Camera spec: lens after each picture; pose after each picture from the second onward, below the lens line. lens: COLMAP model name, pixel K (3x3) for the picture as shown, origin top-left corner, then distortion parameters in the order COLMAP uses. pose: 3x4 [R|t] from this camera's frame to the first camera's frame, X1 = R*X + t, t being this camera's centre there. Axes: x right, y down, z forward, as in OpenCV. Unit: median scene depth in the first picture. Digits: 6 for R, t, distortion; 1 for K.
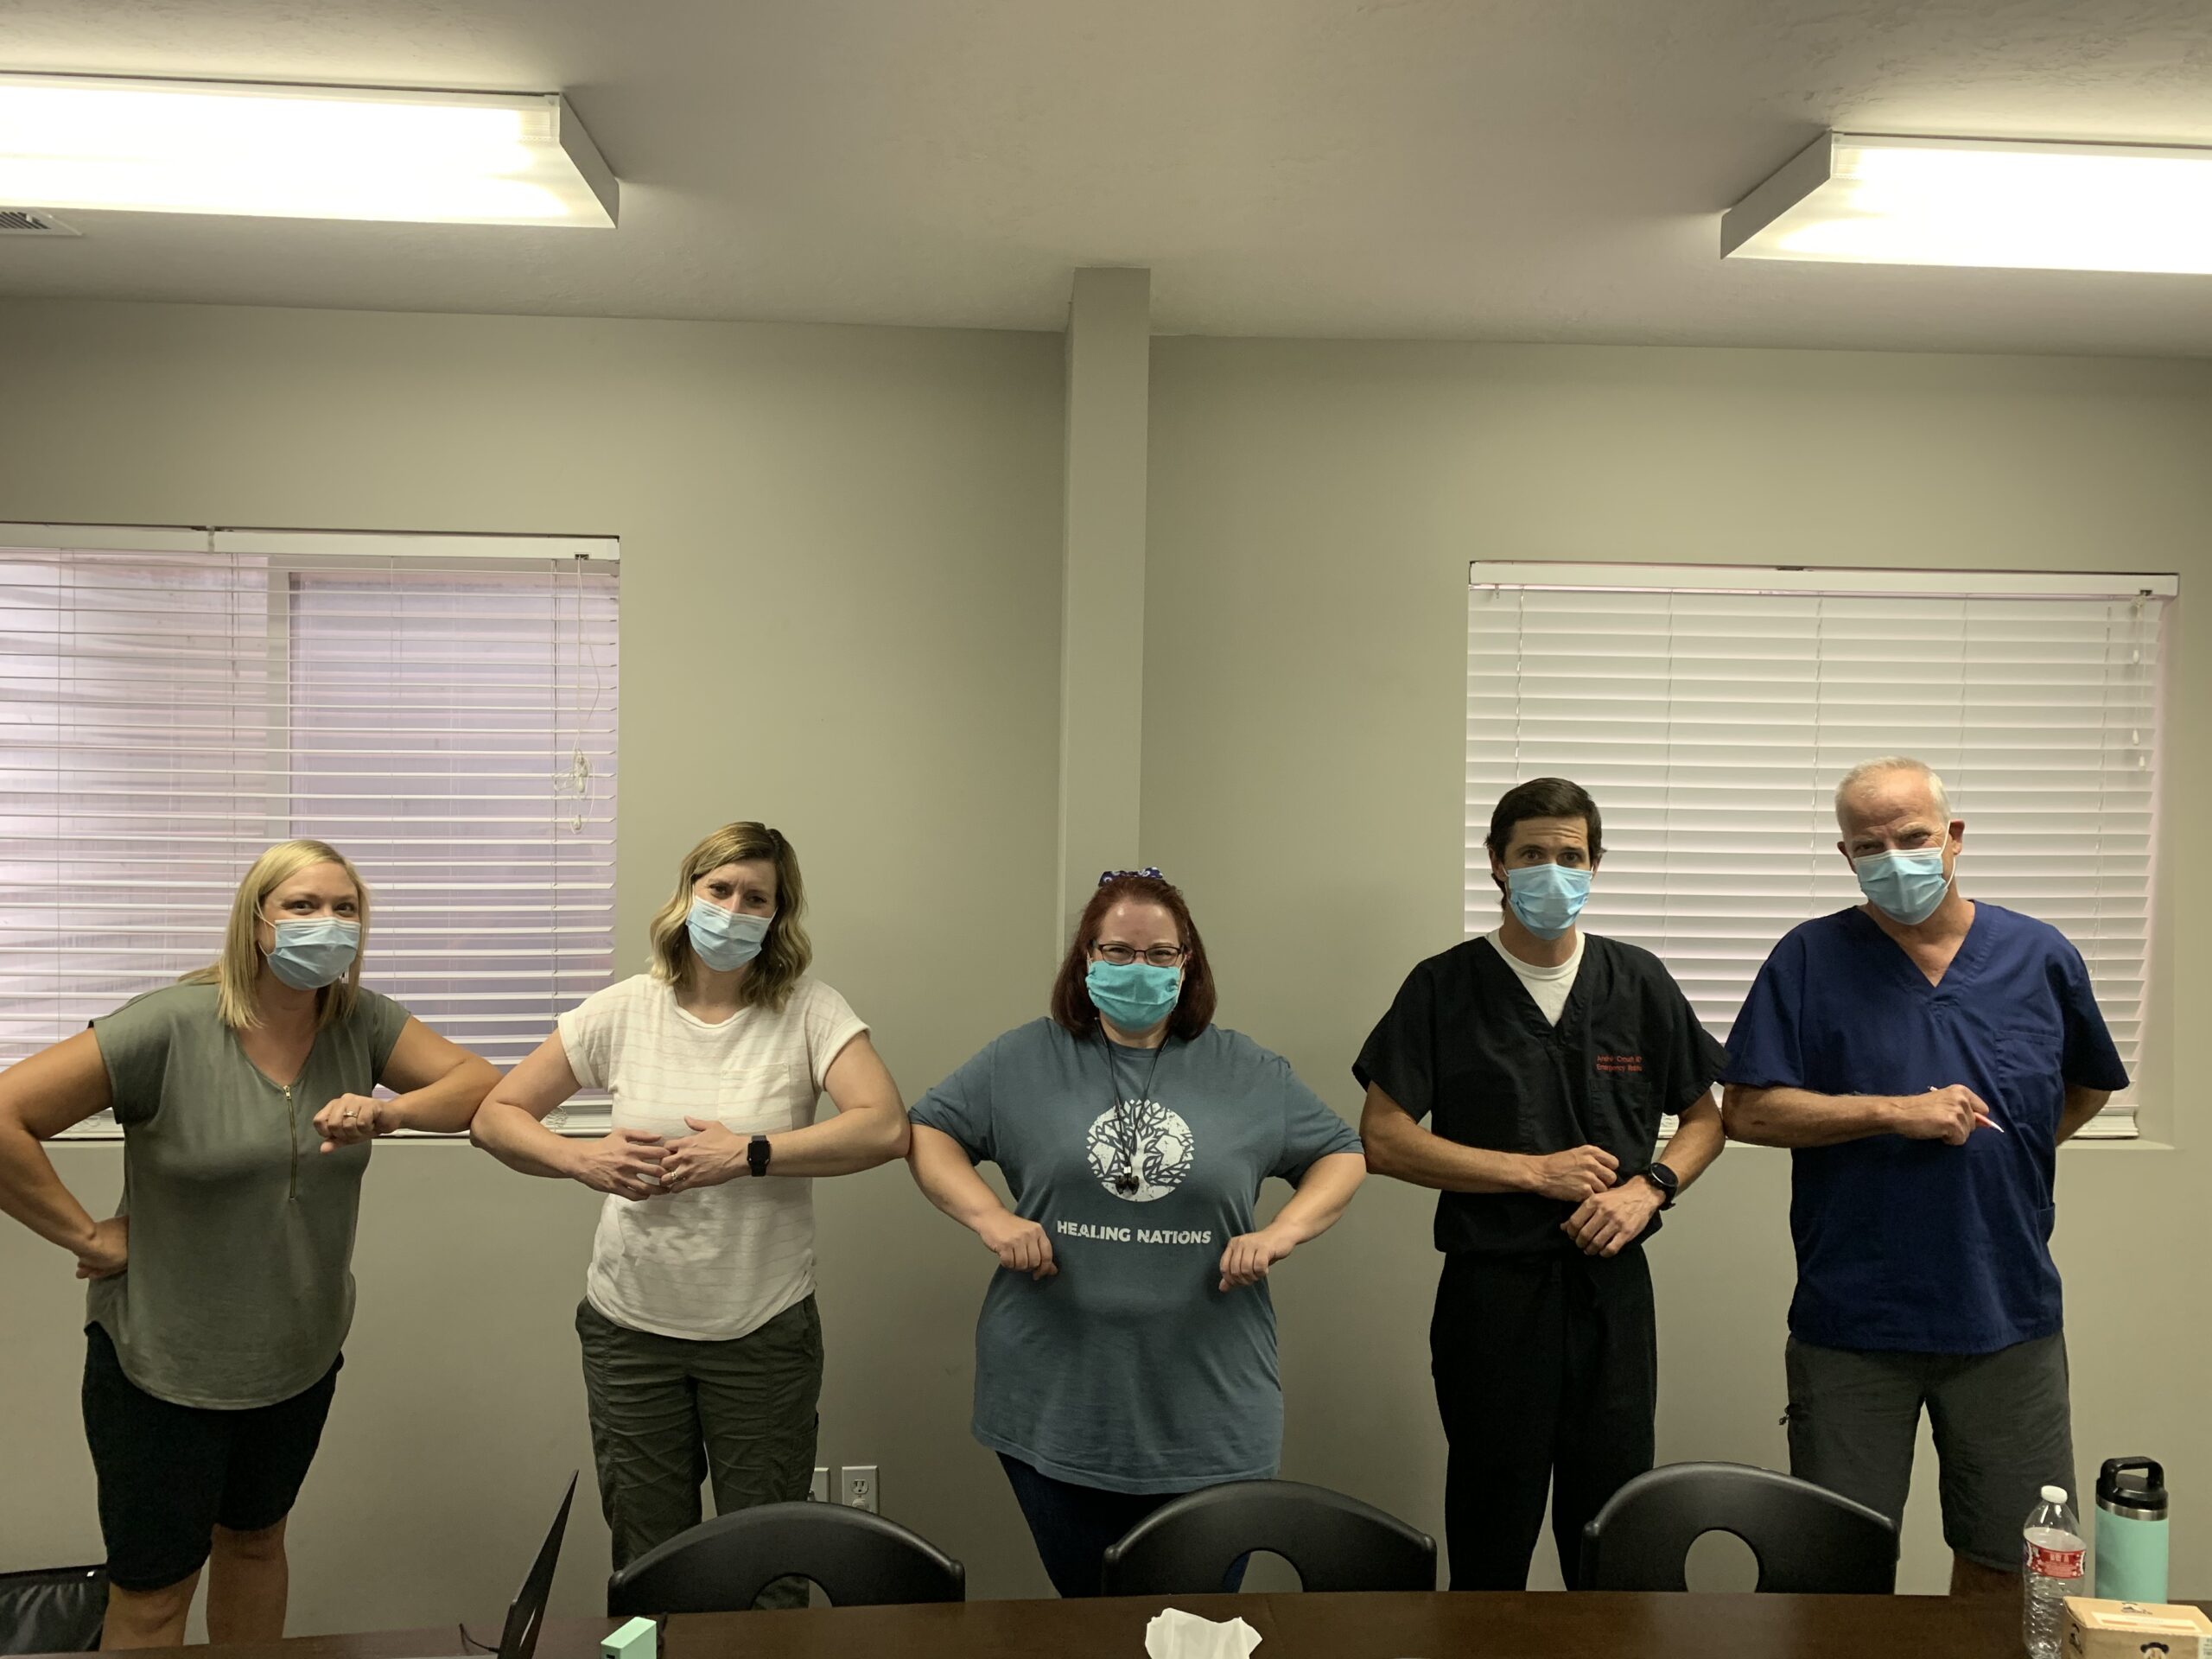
lens RADIAL K [[1689.9, 0, 1106.0], [0, 1689.9, 829.5], [0, 0, 1]] dist [-0.006086, 0.008012]
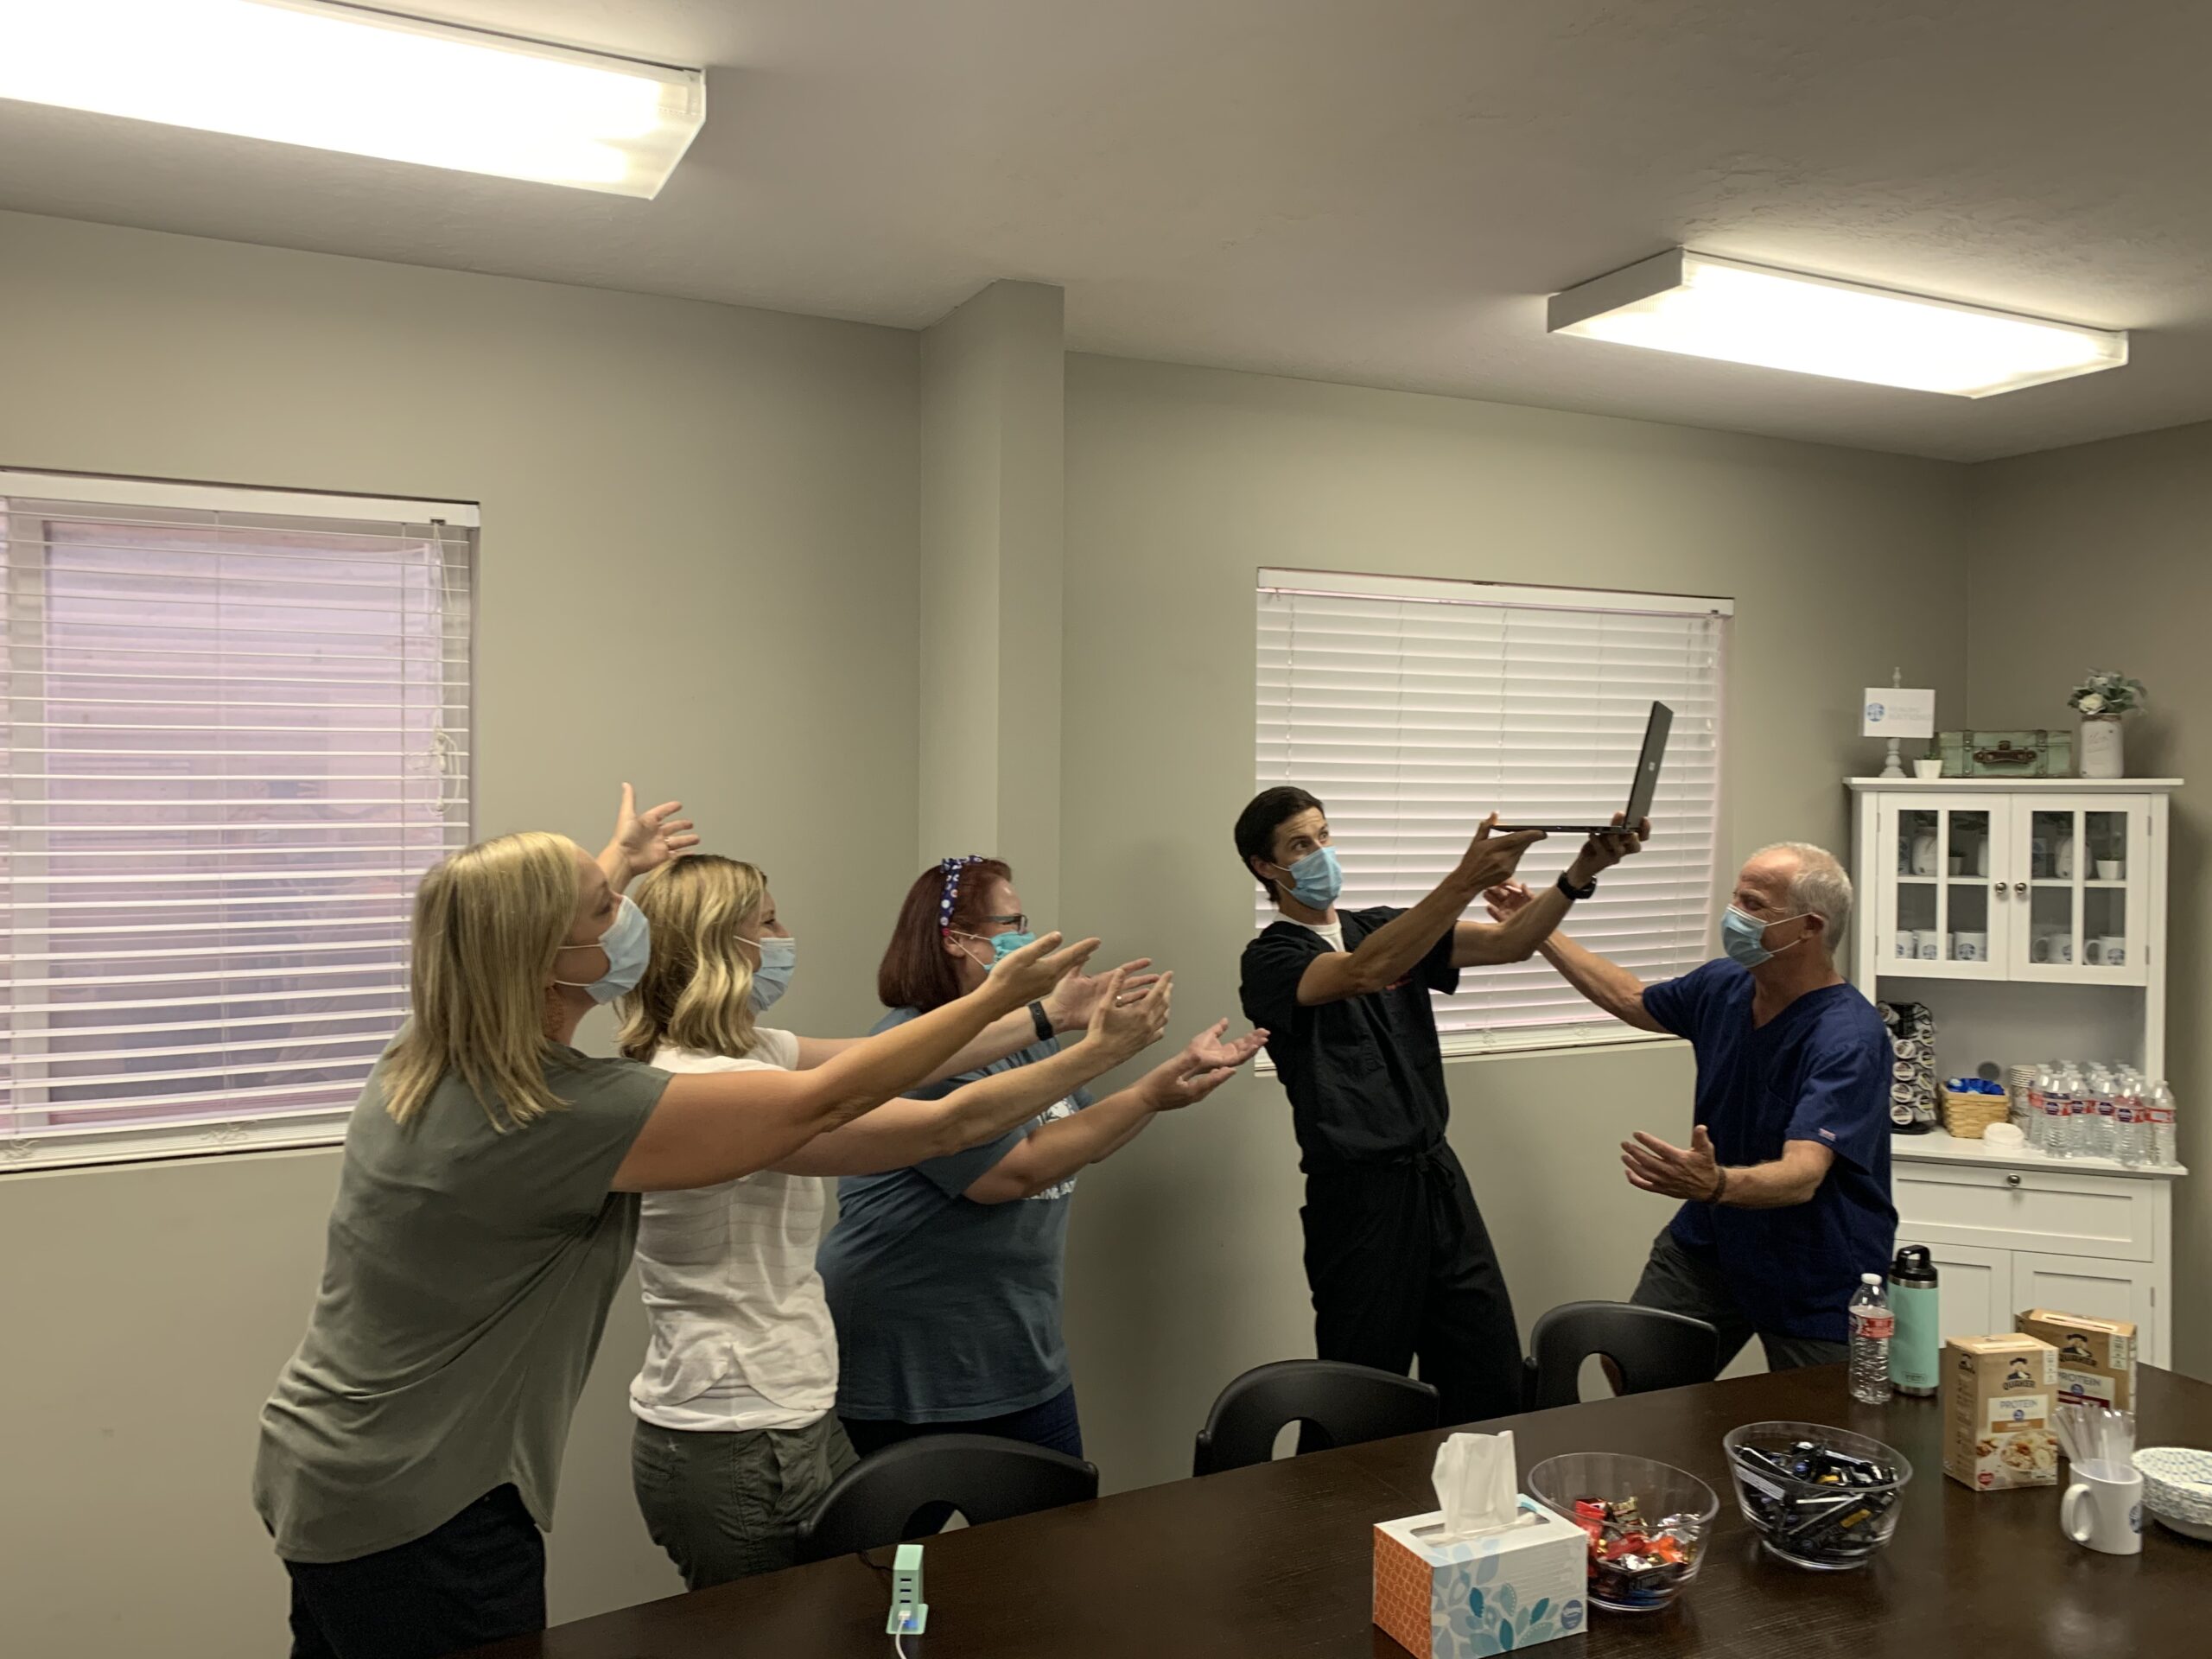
lens RADIAL K [[1669.2, 0, 1105.4], [0, 1669.2, 837.3], [0, 0, 1]] dist [0.013932, -0.003946]
pose [[0.925387, -0.019036, 0.378544, -0.321694], [0.013343, 0.999755, 0.017657, 0.002985], [-0.378788, -0.011289, 0.925415, -0.009211]]
